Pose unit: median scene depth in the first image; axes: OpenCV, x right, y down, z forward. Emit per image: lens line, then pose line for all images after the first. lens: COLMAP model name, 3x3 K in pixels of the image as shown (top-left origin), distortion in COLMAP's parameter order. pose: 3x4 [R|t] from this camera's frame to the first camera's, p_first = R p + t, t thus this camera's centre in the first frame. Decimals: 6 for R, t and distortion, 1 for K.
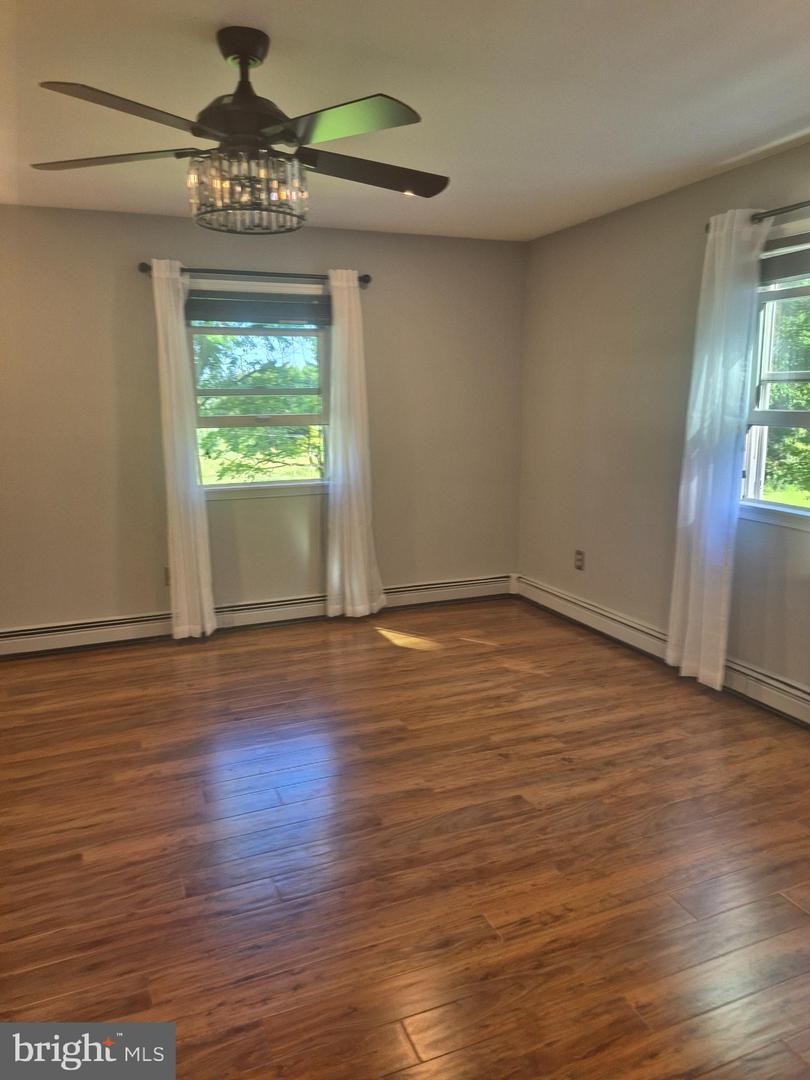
lens RADIAL K [[746.0, 0, 408.1], [0, 746.0, 537.6], [0, 0, 1]] dist [-0.002742, -0.001819]
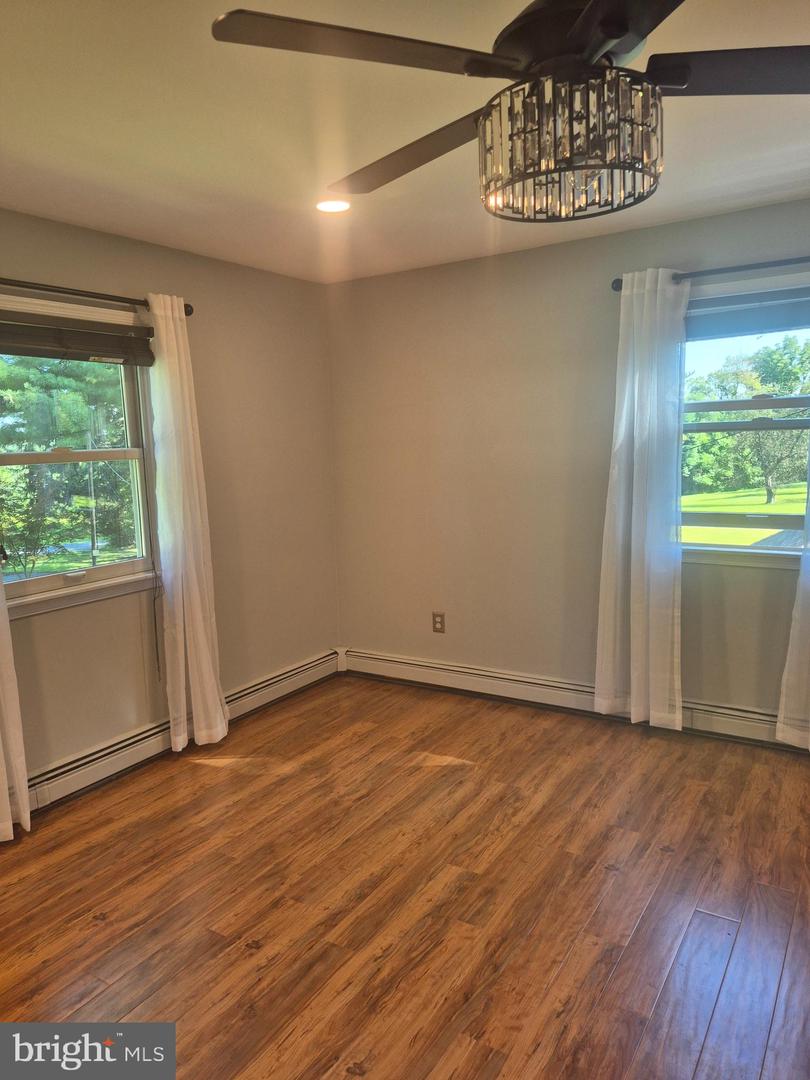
lens RADIAL K [[746.0, 0, 400.7], [0, 746.0, 544.1], [0, 0, 1]] dist [-0.002742, -0.001819]
pose [[0.826194, -0.103476, 0.553801, -0.397631], [0.131484, 0.991258, -0.010942, -0.078964], [-0.547828, 0.081856, 0.832577, 0.301621]]
